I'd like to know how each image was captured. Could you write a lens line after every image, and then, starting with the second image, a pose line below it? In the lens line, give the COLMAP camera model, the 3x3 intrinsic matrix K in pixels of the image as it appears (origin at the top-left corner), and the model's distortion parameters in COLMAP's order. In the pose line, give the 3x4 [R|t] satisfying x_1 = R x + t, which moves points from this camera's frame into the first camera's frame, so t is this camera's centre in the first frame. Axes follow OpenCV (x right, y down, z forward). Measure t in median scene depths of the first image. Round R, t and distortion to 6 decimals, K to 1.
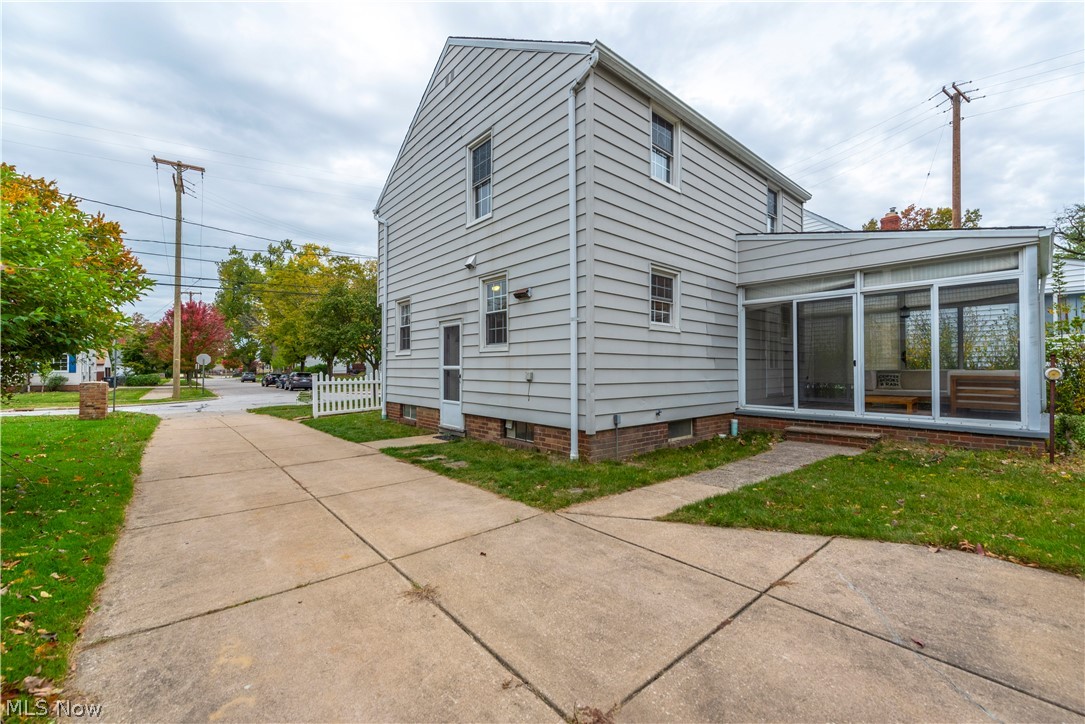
lens RADIAL K [[438.6, 0, 542.6], [0, 438.6, 364.4], [0, 0, 1]] dist [-0.000030, -0.000006]
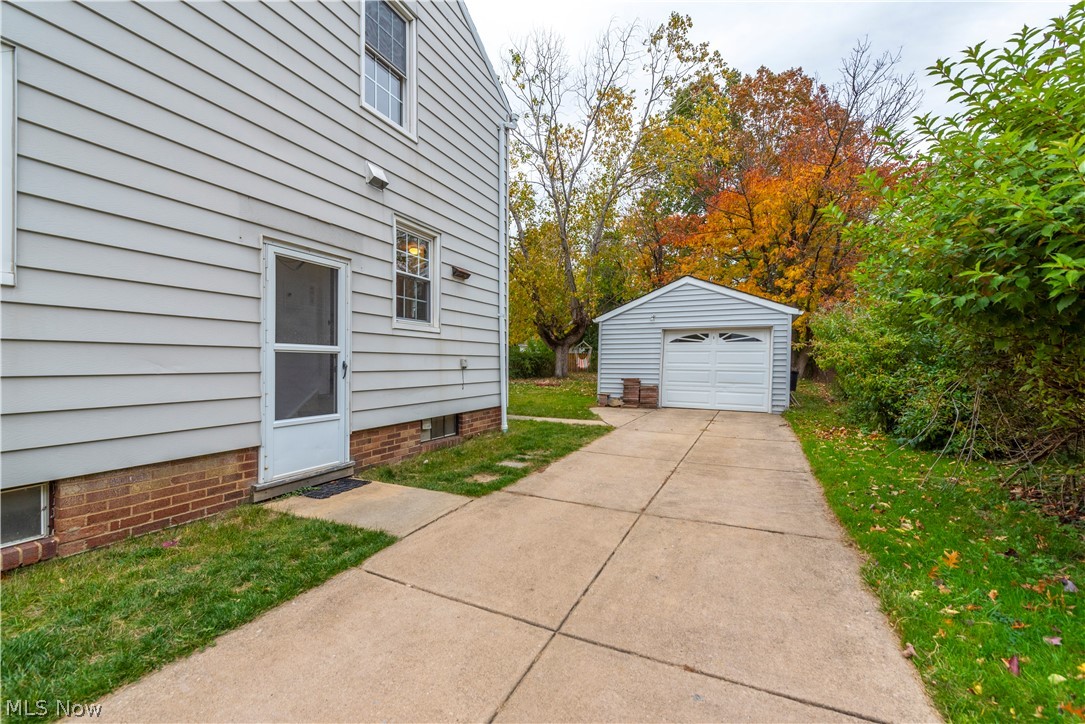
lens RADIAL K [[438.6, 0, 541.9], [0, 438.6, 363.4], [0, 0, 1]] dist [-0.000030, -0.000006]
pose [[-0.405588, -0.004855, 0.914043, -0.834863], [-0.015002, 0.999887, -0.001346, 0.022861], [-0.913933, -0.014259, -0.405615, 1.067305]]
